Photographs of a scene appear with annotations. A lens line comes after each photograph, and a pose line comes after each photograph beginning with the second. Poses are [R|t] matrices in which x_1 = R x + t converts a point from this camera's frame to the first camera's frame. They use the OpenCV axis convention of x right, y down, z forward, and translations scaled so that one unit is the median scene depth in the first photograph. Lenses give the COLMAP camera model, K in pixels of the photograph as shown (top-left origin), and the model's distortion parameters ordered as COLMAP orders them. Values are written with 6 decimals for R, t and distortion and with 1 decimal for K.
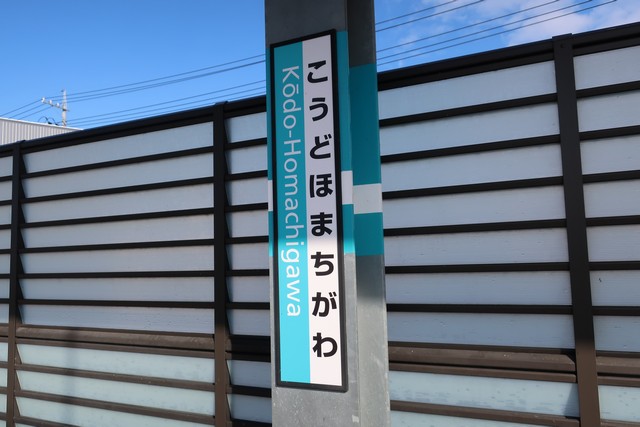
lens RADIAL K [[502.7, 0, 320.0], [0, 502.7, 213.5], [0, 0, 1]] dist [-0.007802, 0.003341]
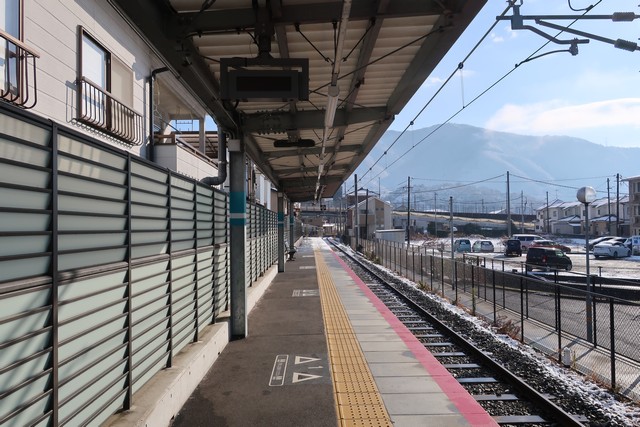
lens RADIAL K [[502.7, 0, 320.0], [0, 502.7, 213.5], [0, 0, 1]] dist [-0.007802, 0.003341]
pose [[-0.447685, 0.052949, 0.892622, -1.931368], [-0.061822, 0.994024, -0.089970, 0.147016], [-0.892052, -0.095462, -0.441736, 0.960162]]
